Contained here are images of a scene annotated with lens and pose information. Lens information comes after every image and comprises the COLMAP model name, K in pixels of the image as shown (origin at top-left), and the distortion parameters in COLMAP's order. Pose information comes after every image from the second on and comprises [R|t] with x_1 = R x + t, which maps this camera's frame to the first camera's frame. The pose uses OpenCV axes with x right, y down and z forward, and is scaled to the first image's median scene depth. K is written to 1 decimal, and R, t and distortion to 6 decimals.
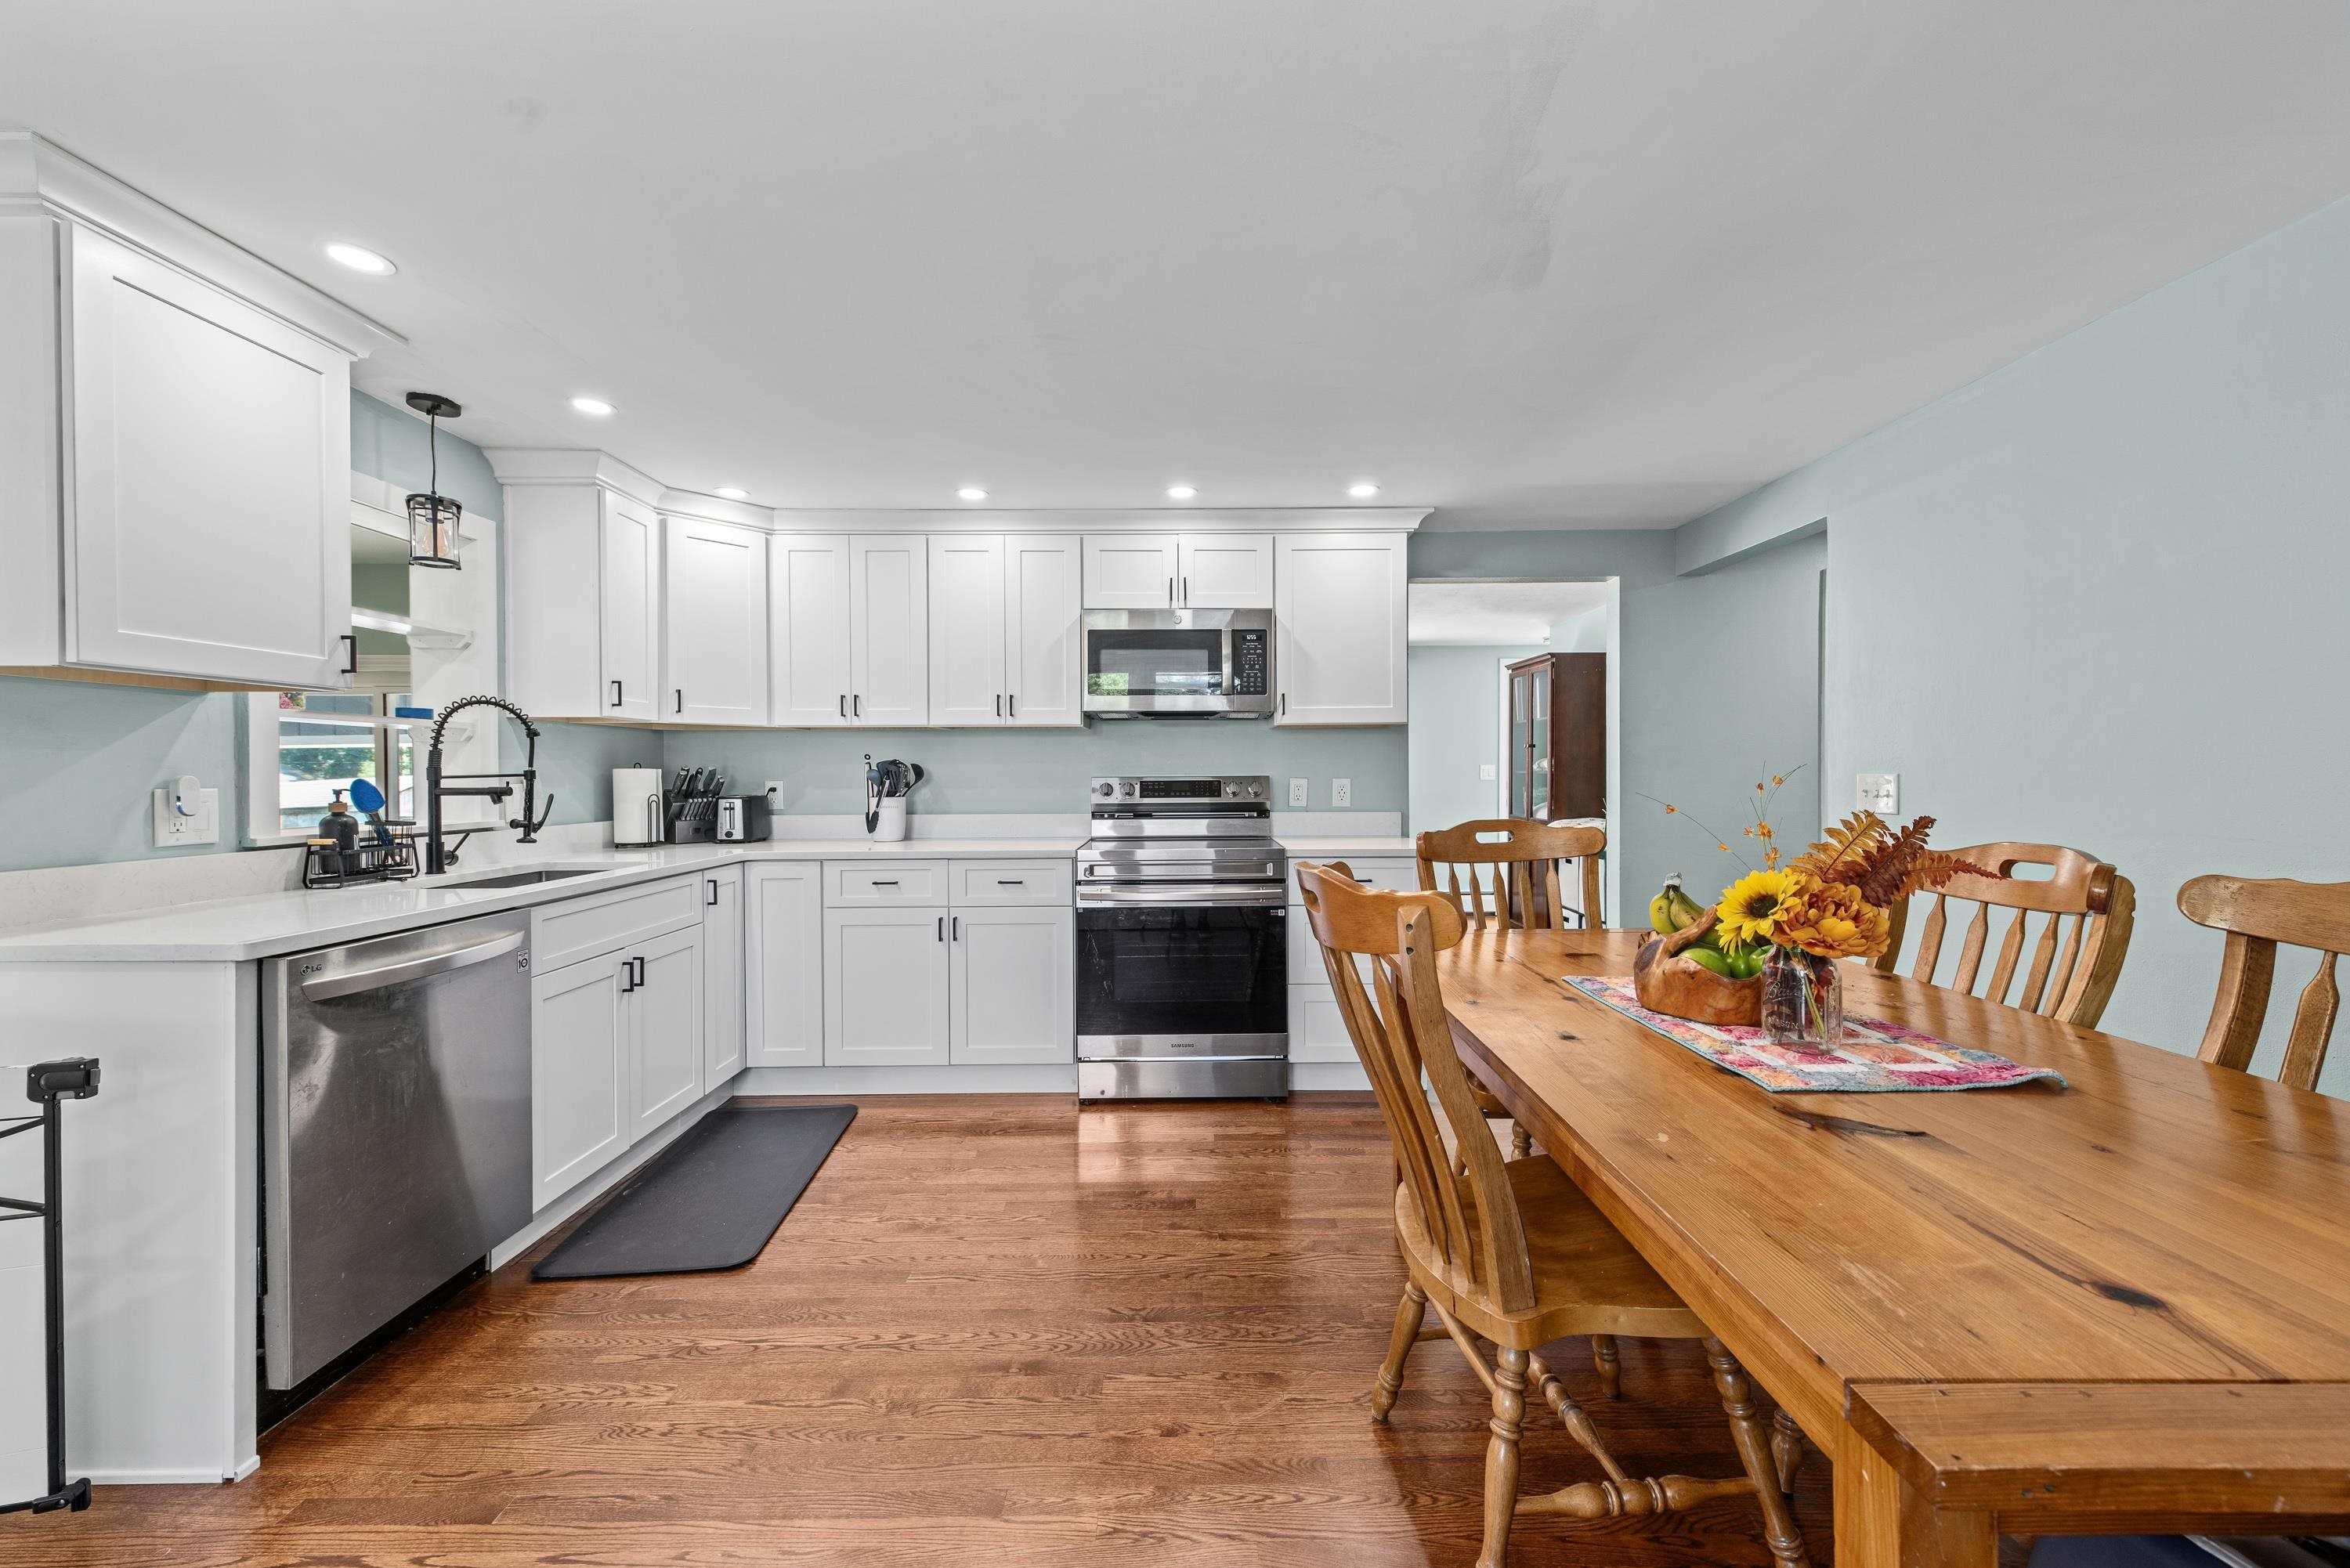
lens RADIAL K [[922.1, 0, 1177.2], [0, 922.1, 788.0], [0, 0, 1]] dist [0.008884, -0.003069]
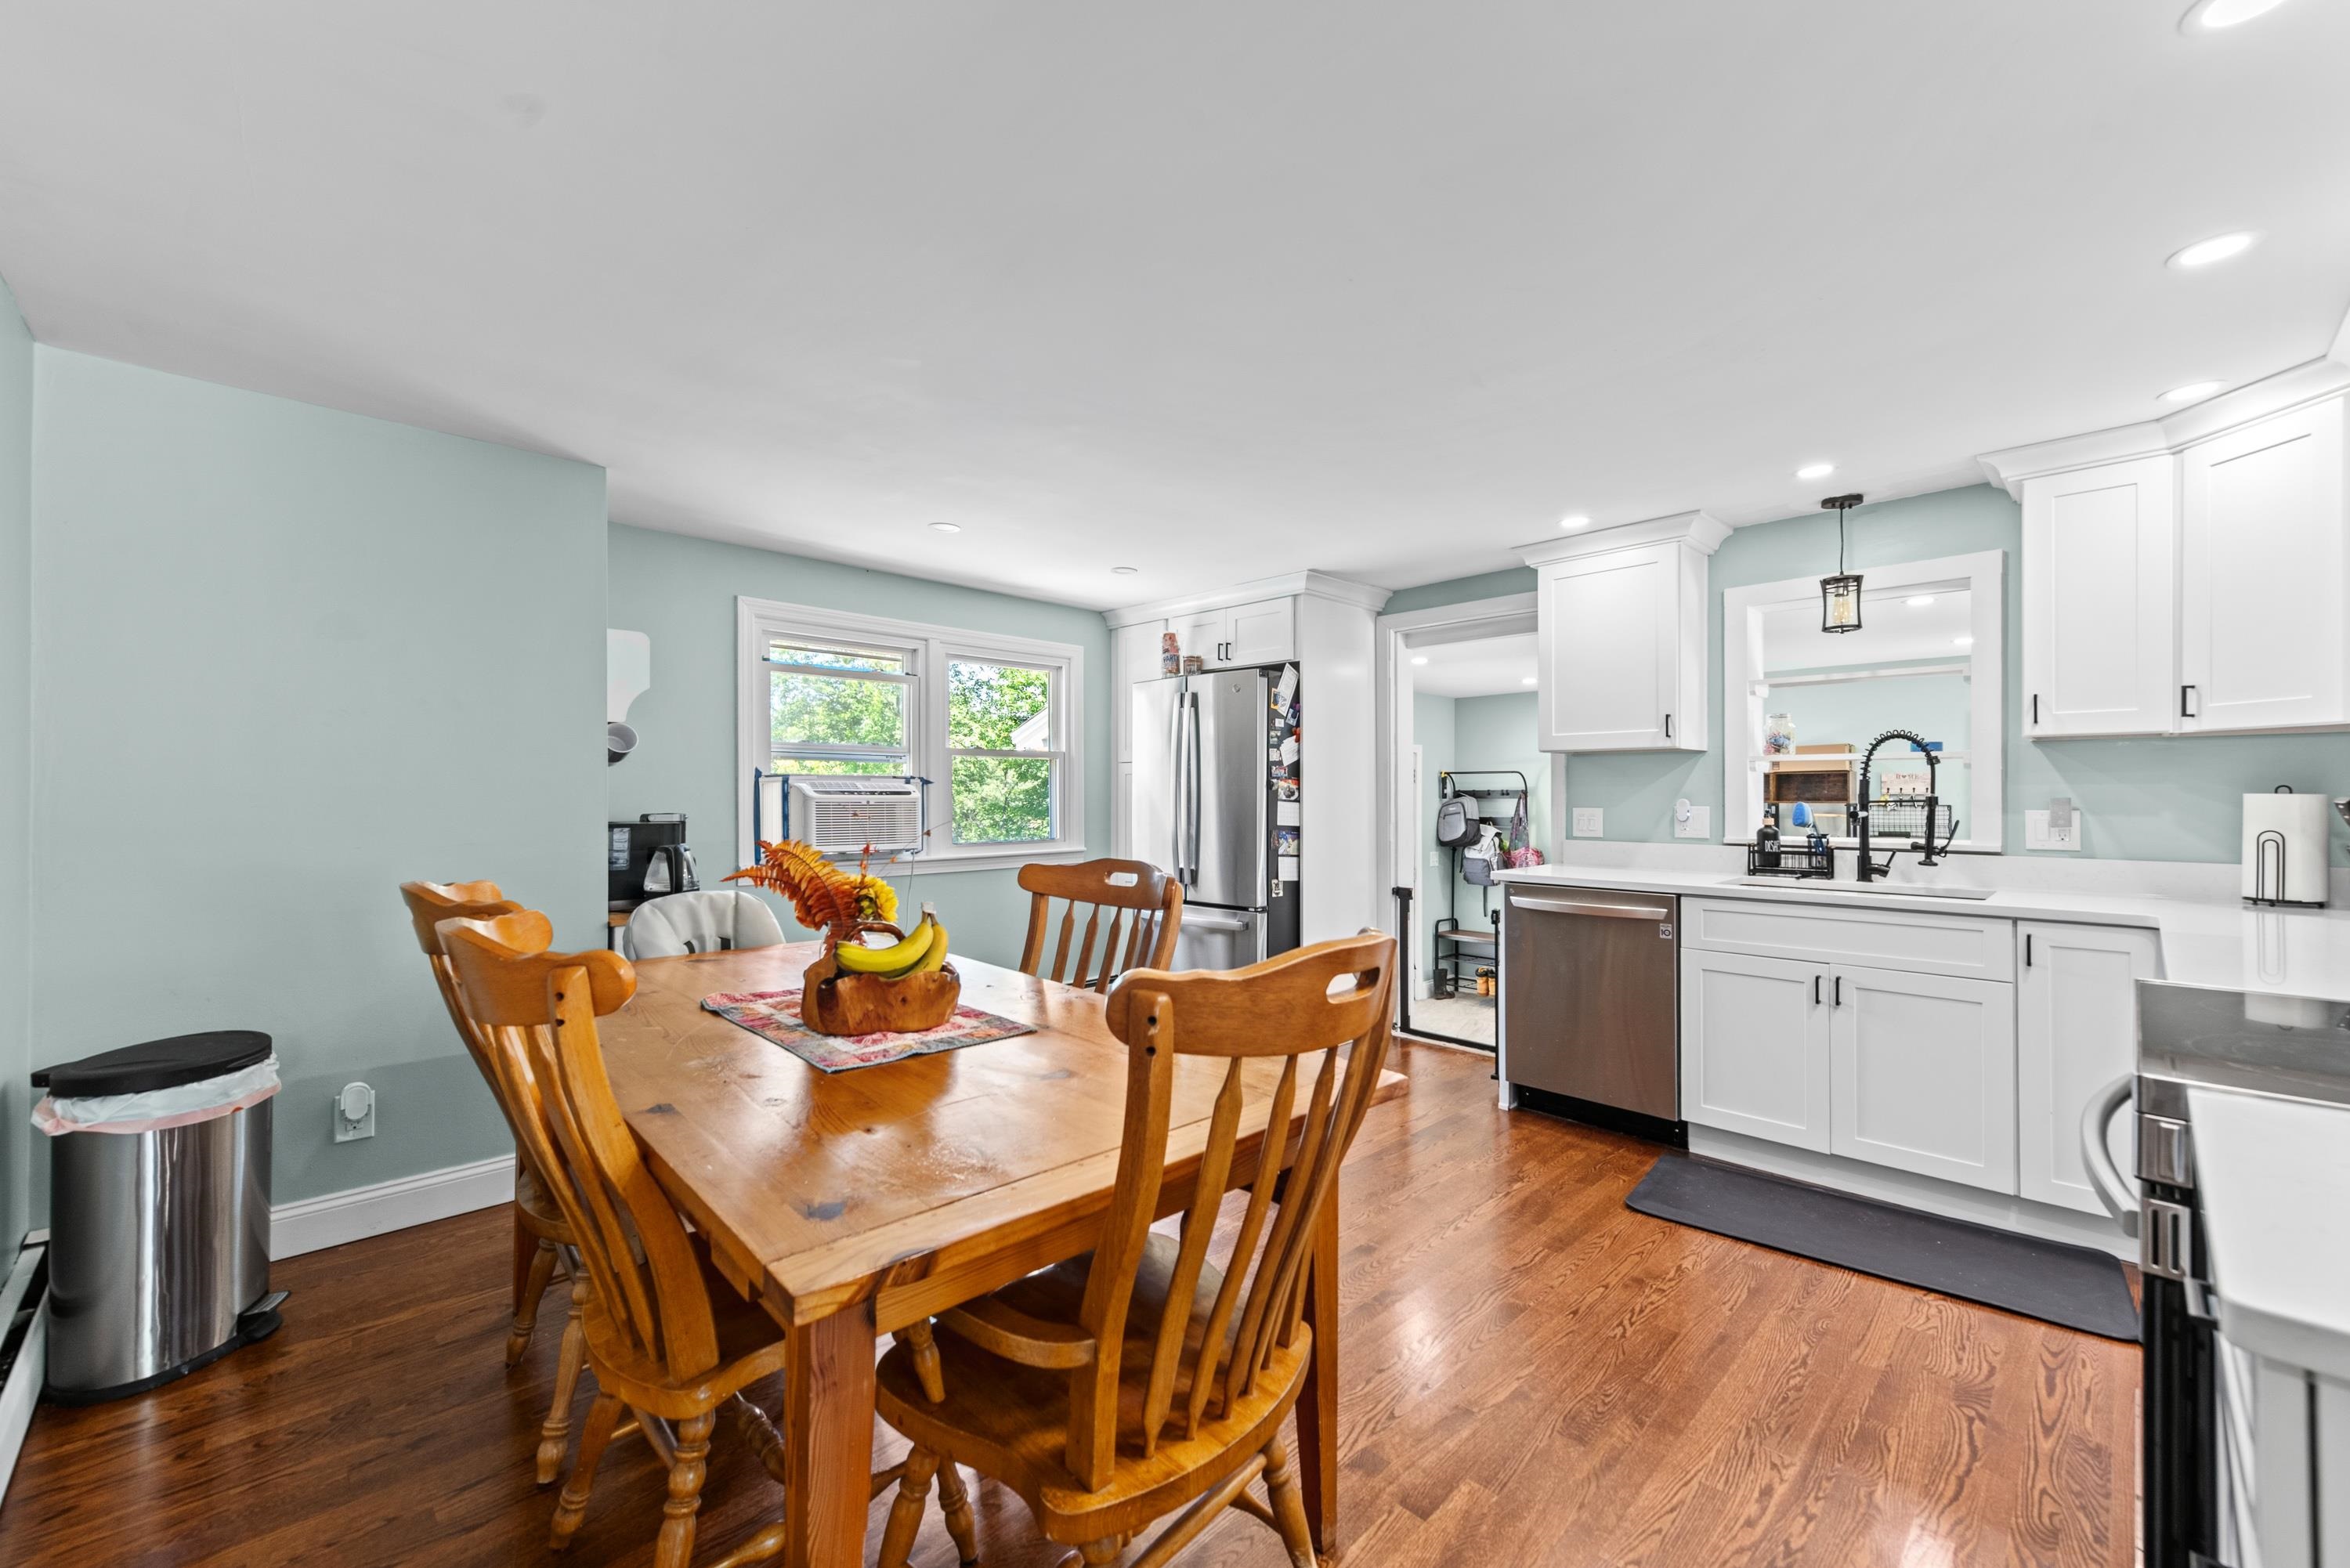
lens RADIAL K [[922.1, 0, 1177.1], [0, 922.1, 782.7], [0, 0, 1]] dist [0.008884, -0.003069]
pose [[-0.726925, -0.006756, -0.686683, 0.668243], [-0.011192, 0.999935, 0.002010, -0.028797], [0.686625, 0.009147, -0.726954, 1.236016]]
